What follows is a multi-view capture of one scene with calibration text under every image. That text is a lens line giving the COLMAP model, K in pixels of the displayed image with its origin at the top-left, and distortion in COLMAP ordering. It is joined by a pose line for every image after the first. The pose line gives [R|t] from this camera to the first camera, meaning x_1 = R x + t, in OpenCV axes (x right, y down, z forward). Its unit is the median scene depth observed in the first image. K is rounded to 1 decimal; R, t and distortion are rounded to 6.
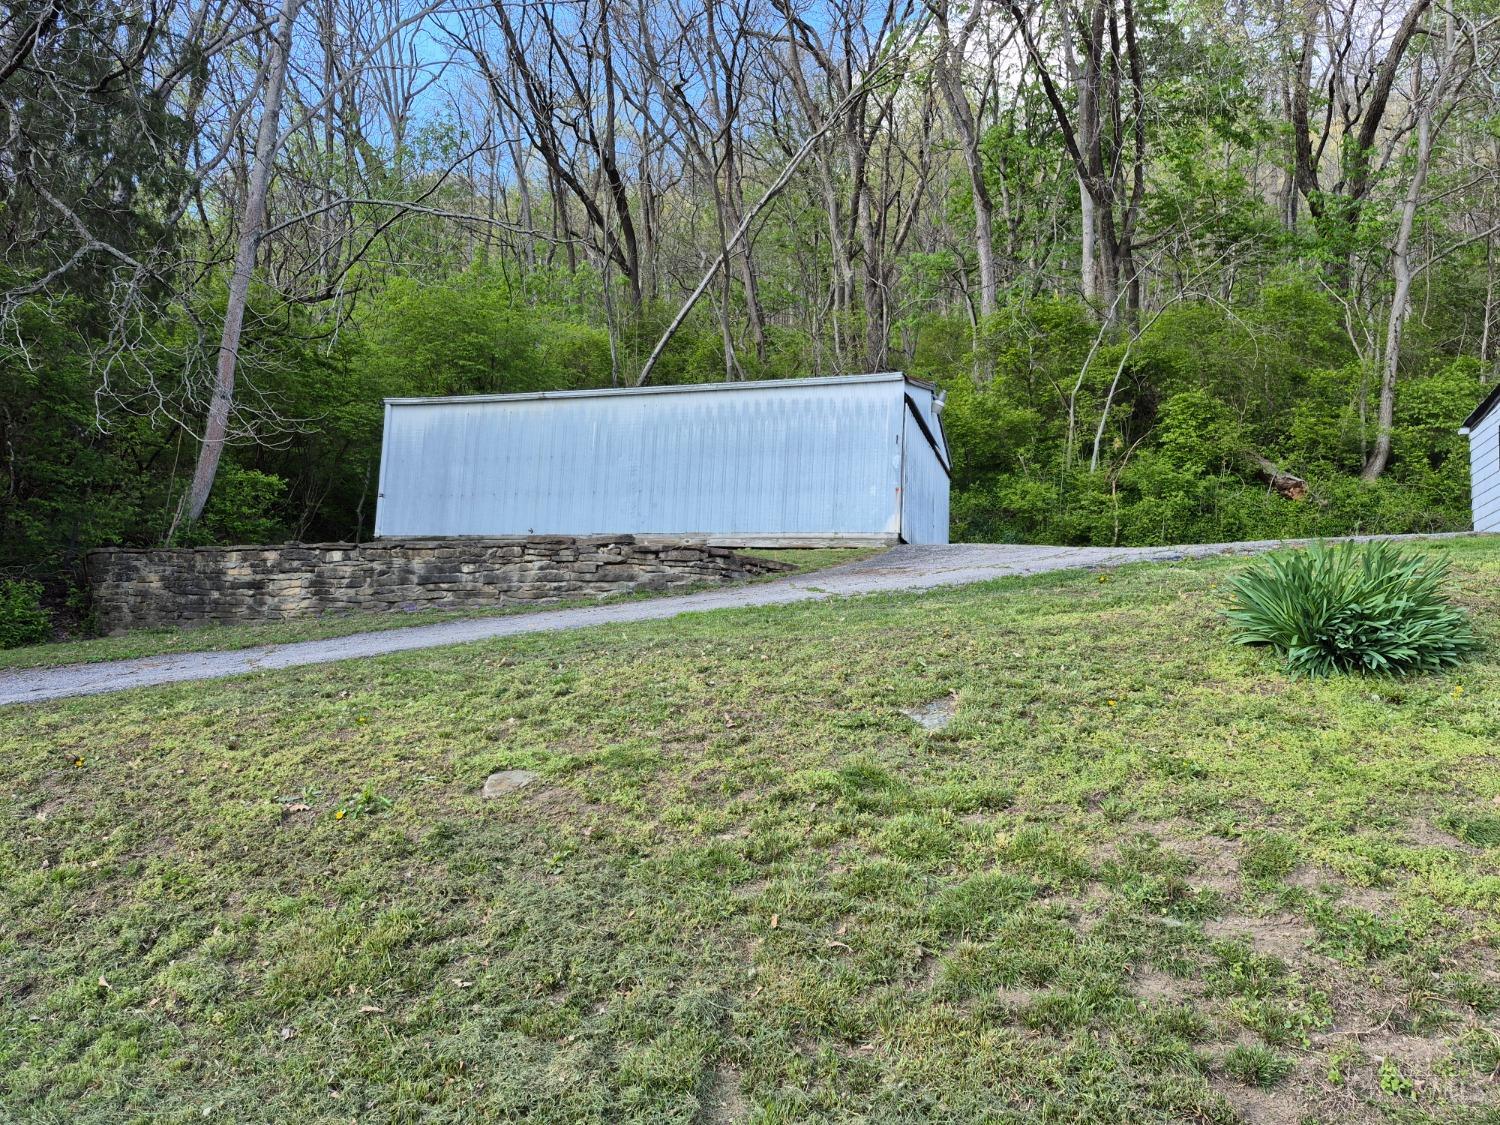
lens RADIAL K [[1029.0, 0, 763.2], [0, 1029.0, 566.3], [0, 0, 1]] dist [0.044158, -0.030894]
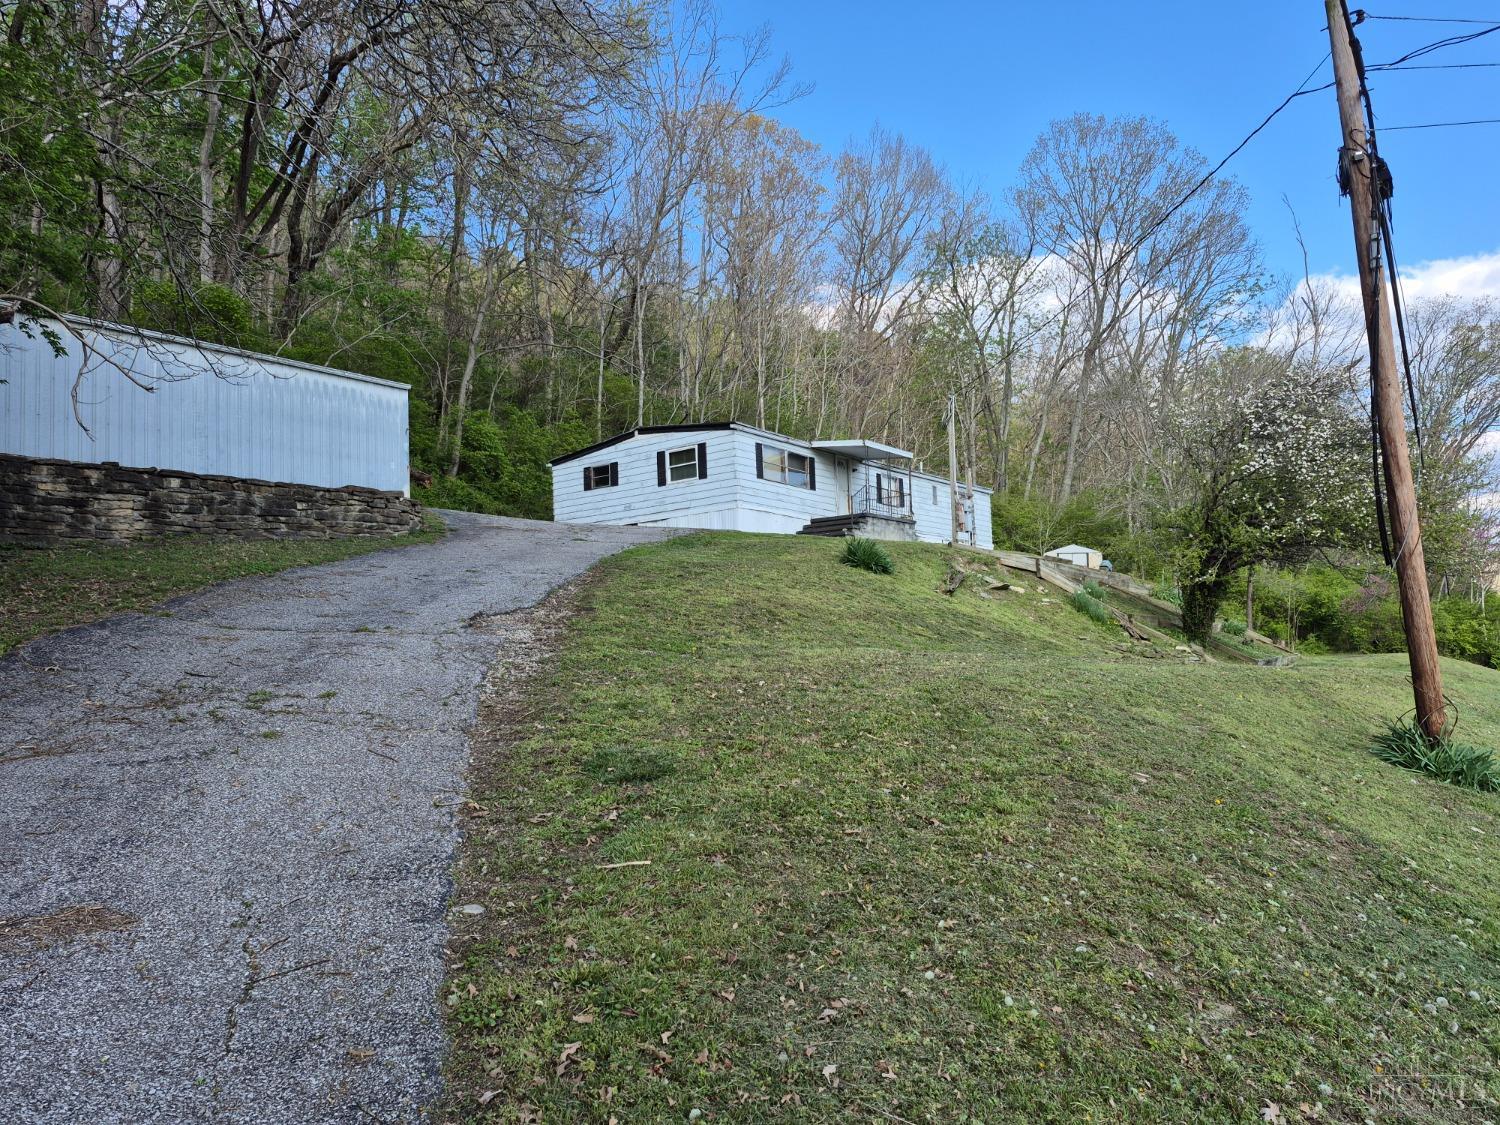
lens RADIAL K [[924.6, 0, 750.0], [0, 924.6, 562.5], [0, 0, 1]] dist [-0.004027, -0.001475]
pose [[0.356237, 0.024269, 0.934080, -1.108869], [-0.058190, 0.998298, -0.003746, 0.041950], [-0.932582, -0.053020, 0.357043, 0.109772]]
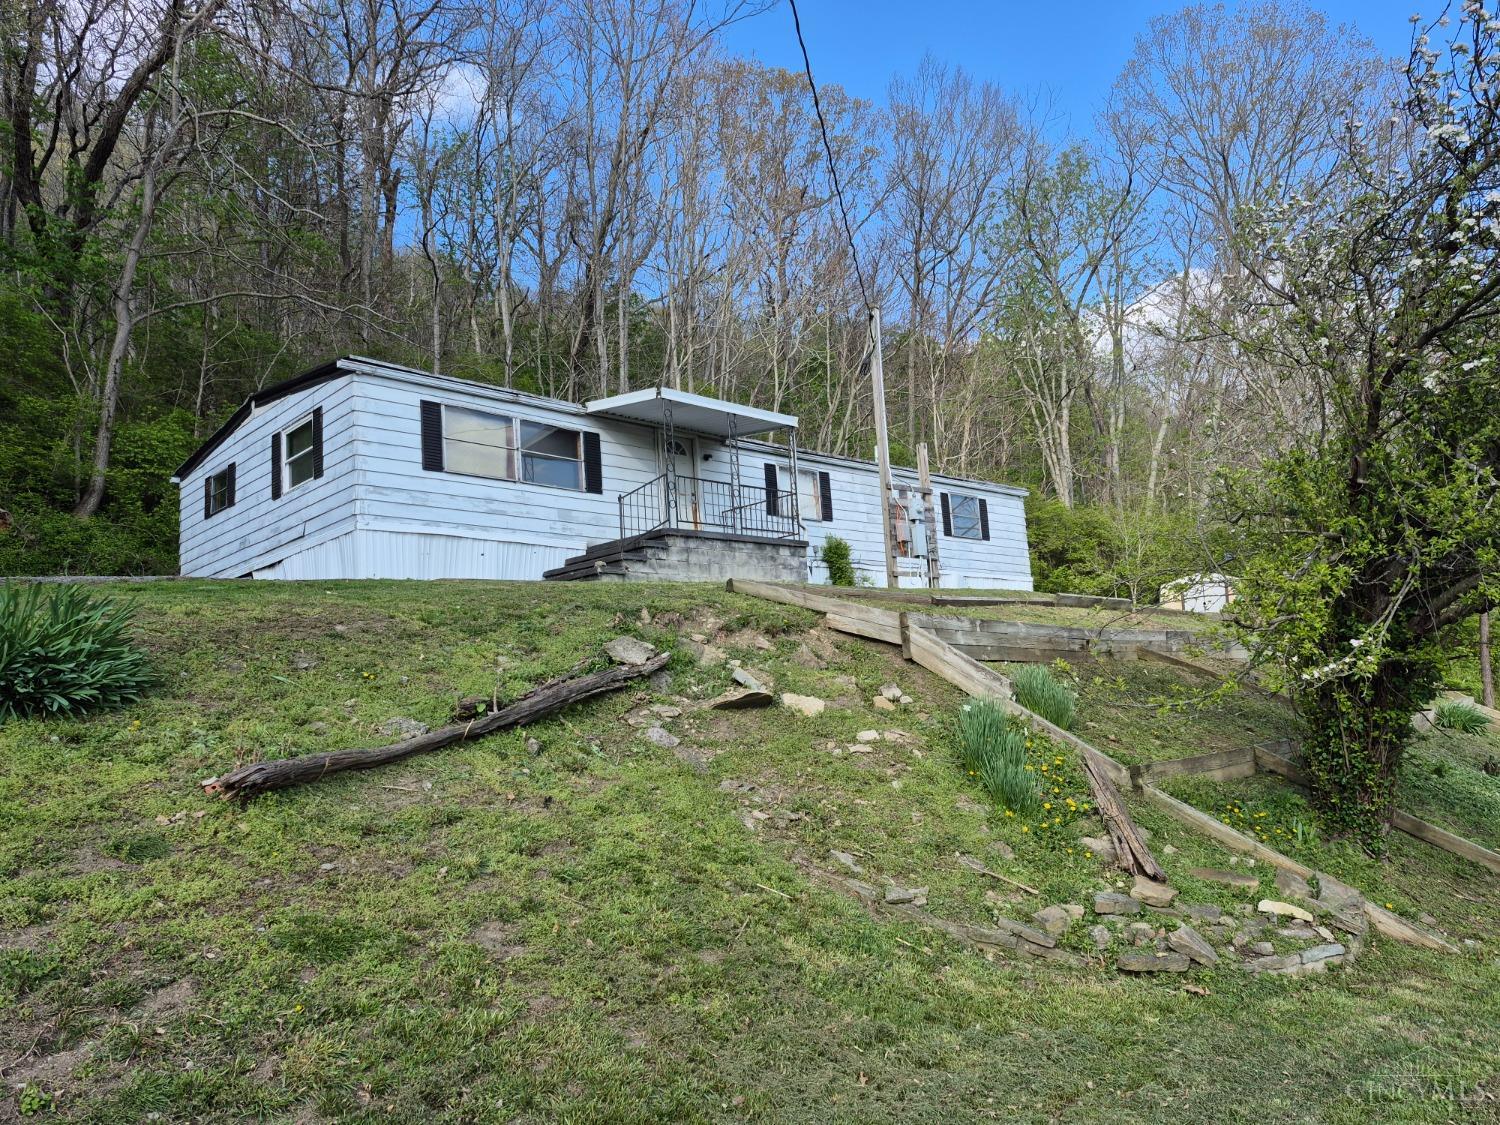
lens RADIAL K [[1029.0, 0, 763.2], [0, 1029.0, 566.3], [0, 0, 1]] dist [0.044158, -0.030894]
pose [[0.449451, 0.045141, 0.892164, -0.005078], [-0.011866, 0.998936, -0.044565, -0.001498], [-0.893226, 0.009443, 0.449508, -0.021456]]
